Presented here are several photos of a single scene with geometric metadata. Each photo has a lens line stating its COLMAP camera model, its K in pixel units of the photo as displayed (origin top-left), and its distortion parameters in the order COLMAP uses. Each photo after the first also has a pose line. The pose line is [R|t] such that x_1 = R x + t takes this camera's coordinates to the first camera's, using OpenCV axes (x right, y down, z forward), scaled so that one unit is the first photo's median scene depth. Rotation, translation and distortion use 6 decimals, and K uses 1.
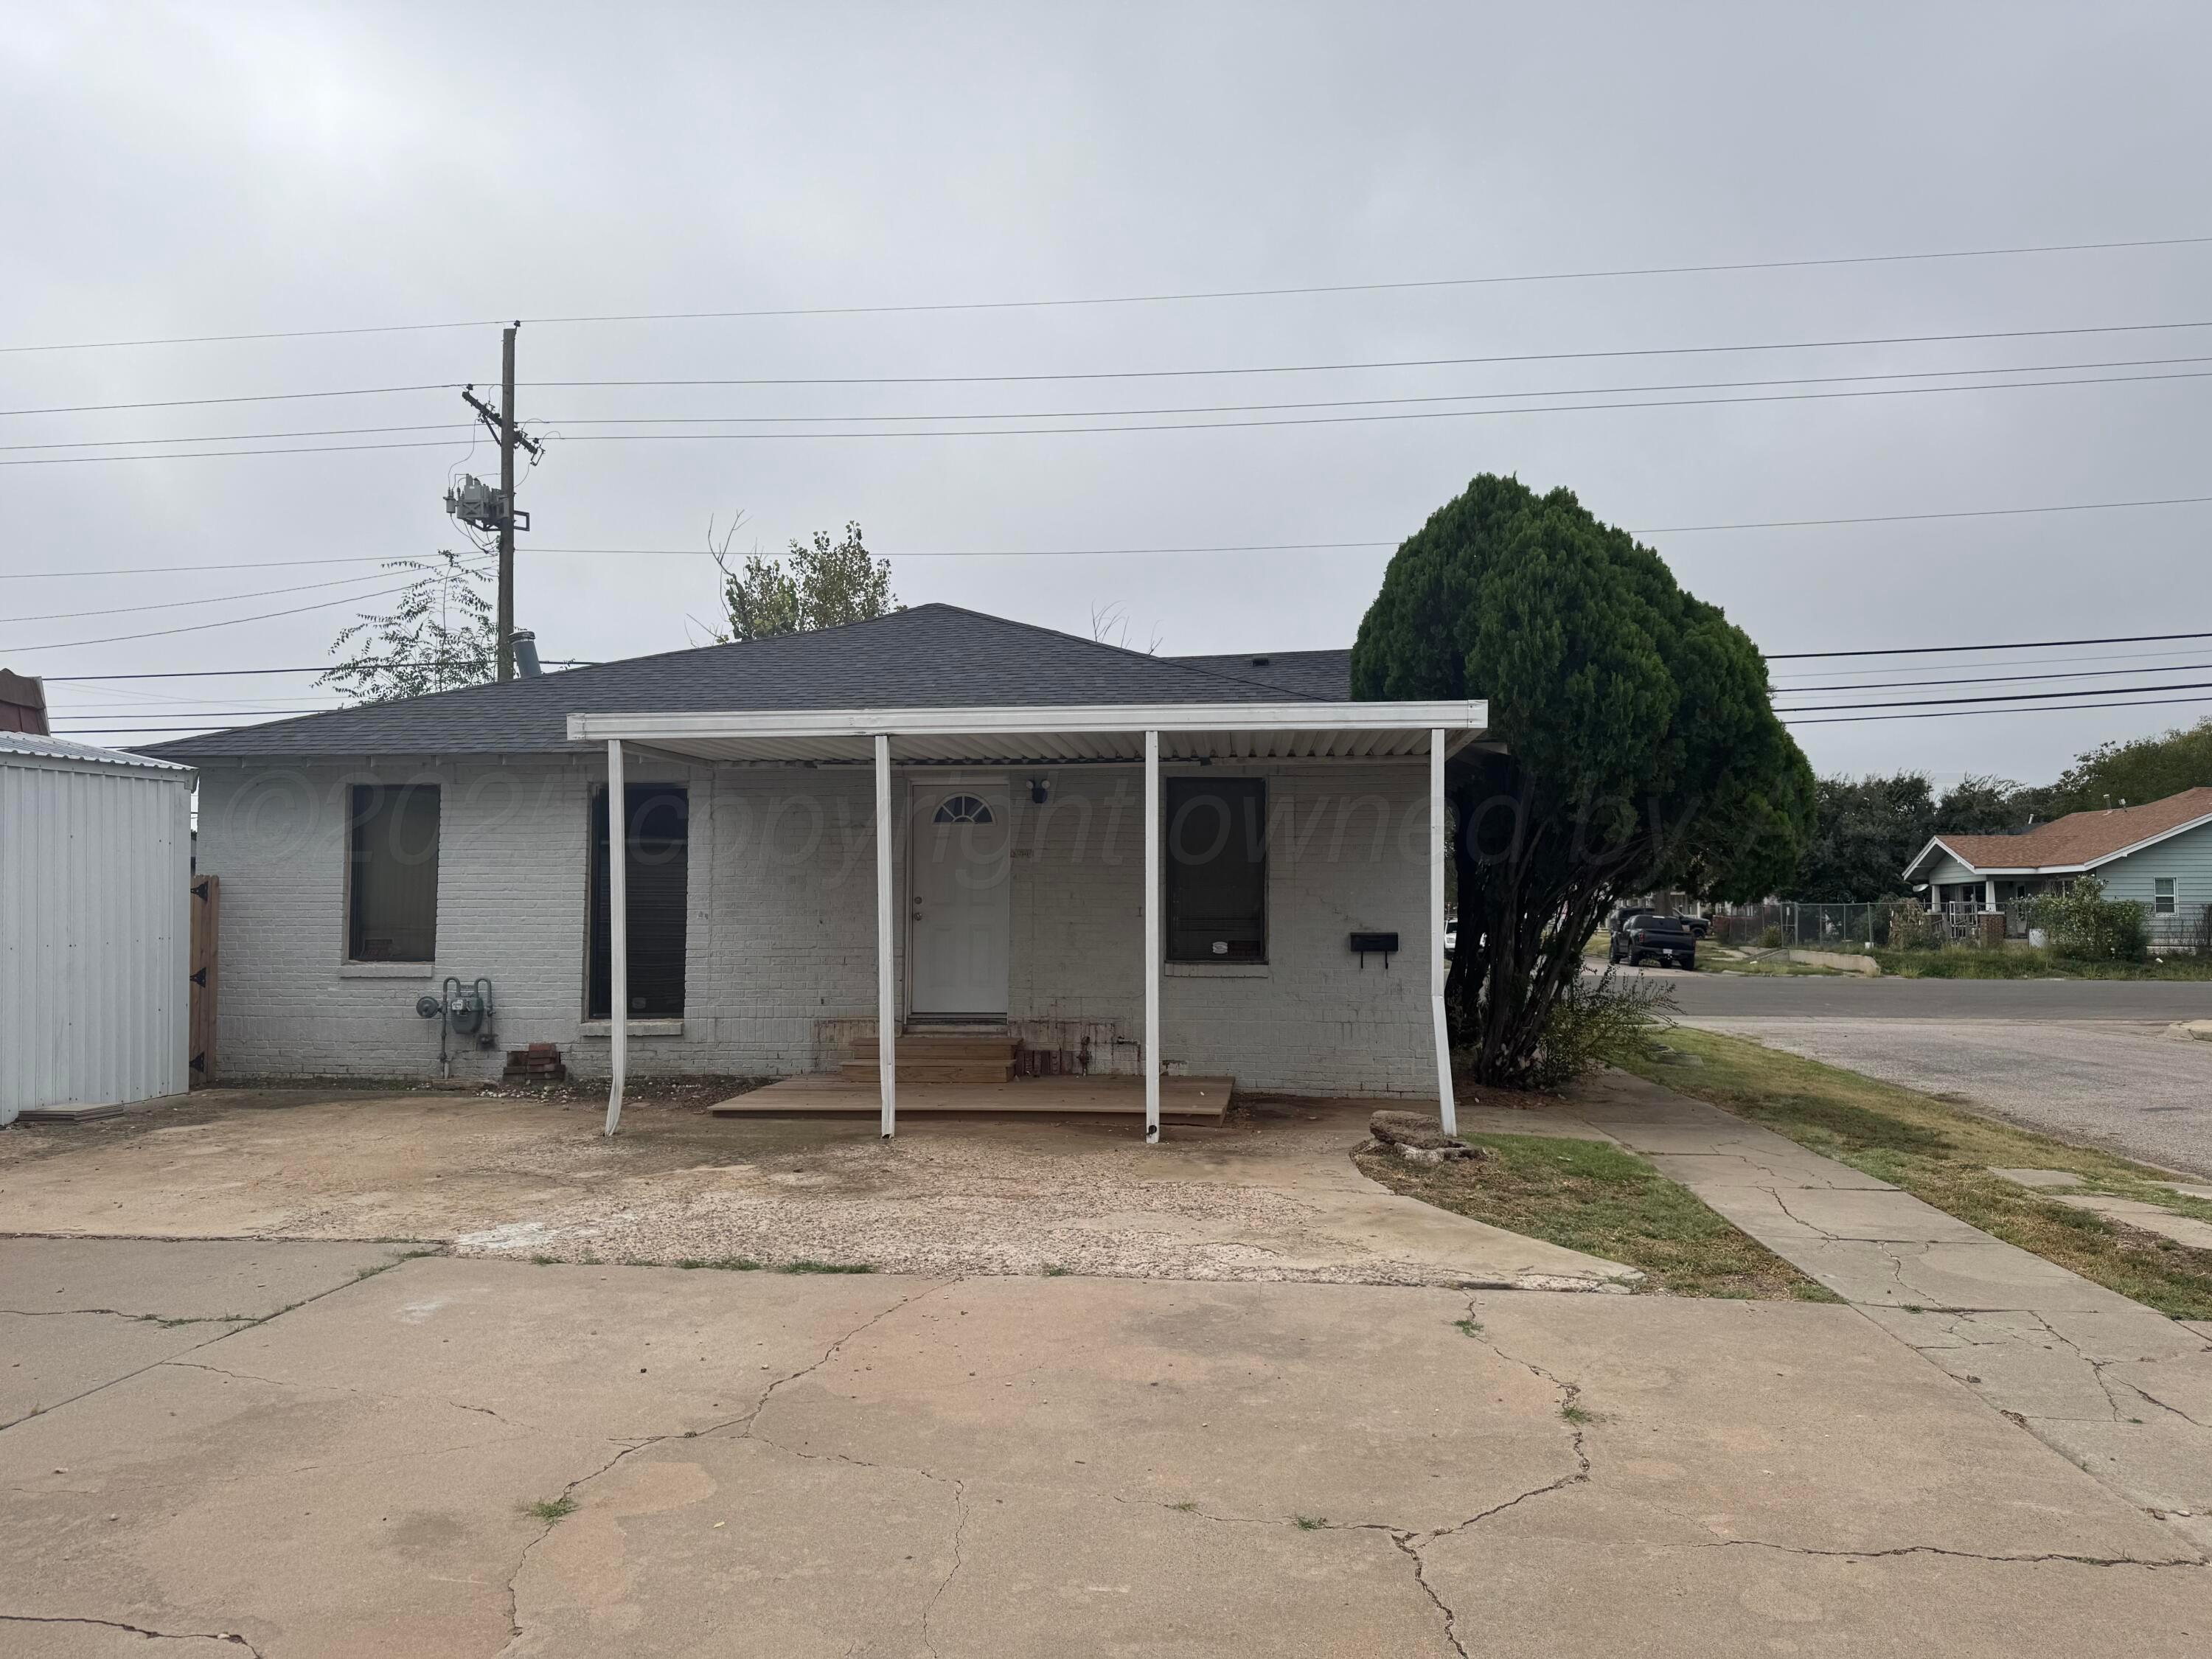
lens RADIAL K [[1559.5, 0, 1105.2], [0, 1559.5, 778.0], [0, 0, 1]] dist [0.051775, -0.000534]
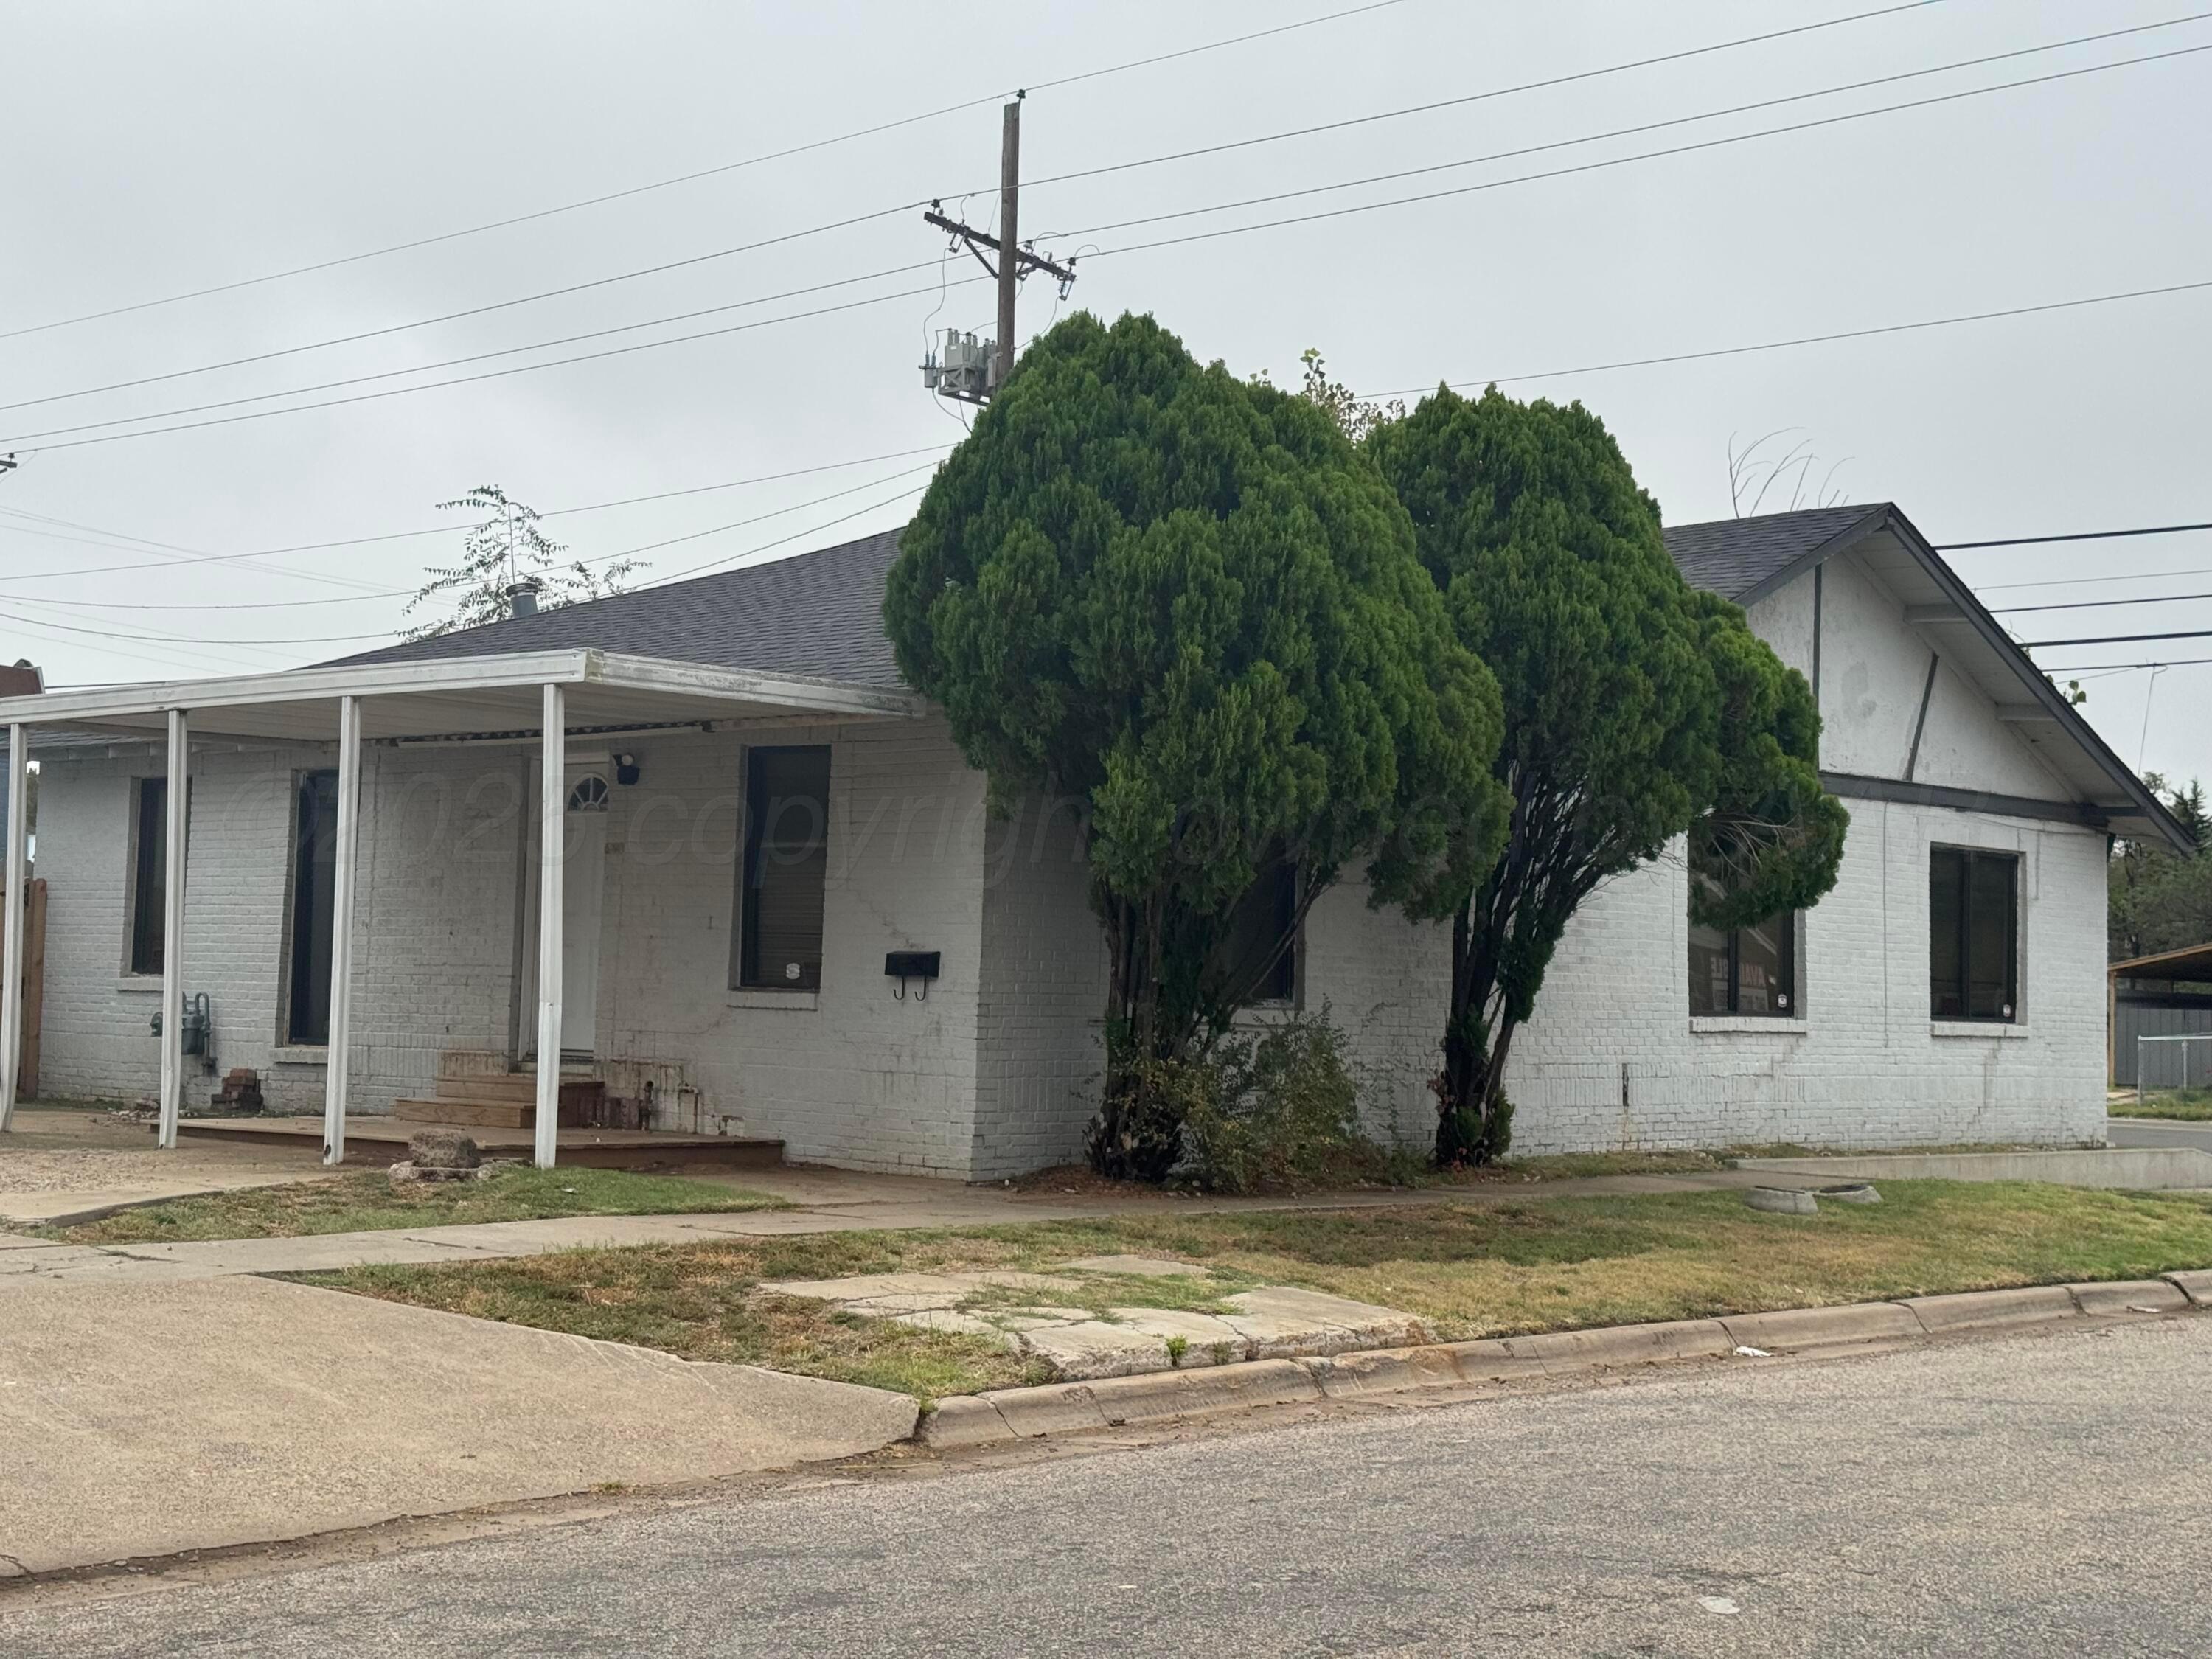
lens RADIAL K [[3035.8, 0, 1106.0], [0, 3035.8, 829.5], [0, 0, 1]] dist [0.019775, -0.261698]
pose [[0.814443, -0.011418, -0.580131, 1.015295], [0.022417, 0.999679, 0.011795, 0.026055], [0.579810, -0.022611, 0.814438, -0.097181]]
